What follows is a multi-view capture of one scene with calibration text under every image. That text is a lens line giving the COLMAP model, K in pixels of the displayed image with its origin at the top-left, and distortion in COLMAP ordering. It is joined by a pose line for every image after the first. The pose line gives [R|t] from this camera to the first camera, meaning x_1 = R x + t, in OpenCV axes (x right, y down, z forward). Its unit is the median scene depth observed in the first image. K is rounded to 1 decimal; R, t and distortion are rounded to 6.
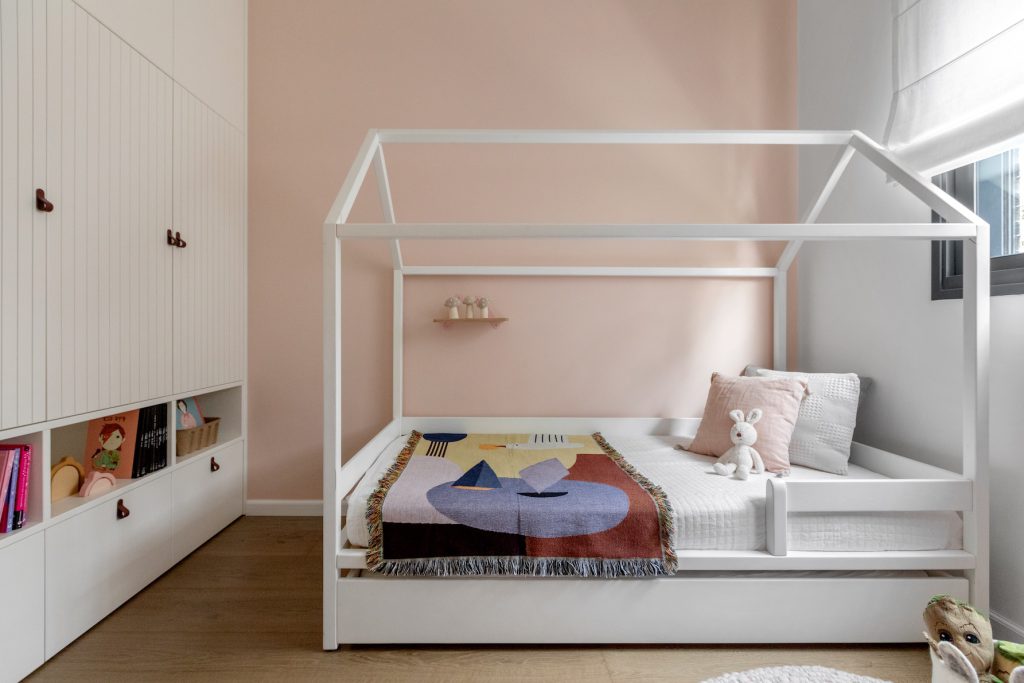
lens RADIAL K [[450.2, 0, 494.7], [0, 450.2, 339.8], [0, 0, 1]] dist [-0.000957, -0.000719]
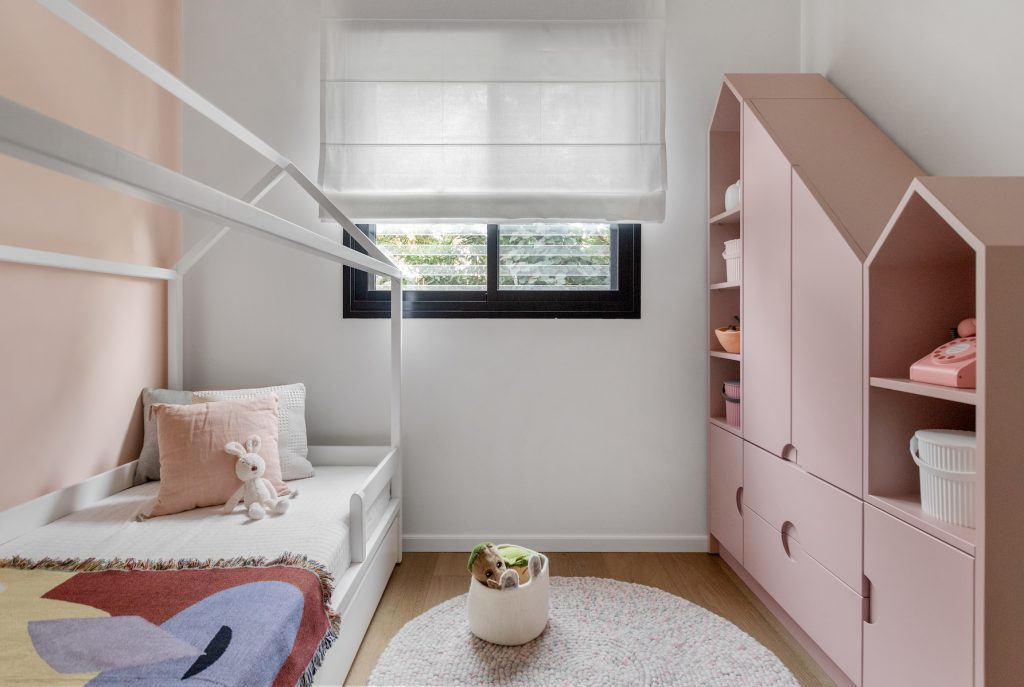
lens RADIAL K [[531.5, 0, 509.1], [0, 531.5, 323.5], [0, 0, 1]] dist [-0.000391, -0.000284]
pose [[-0.001880, -0.005895, 0.999981, -0.476717], [0.025638, 0.999654, 0.005942, -0.063147], [-0.999670, 0.025648, -0.001728, 0.480590]]
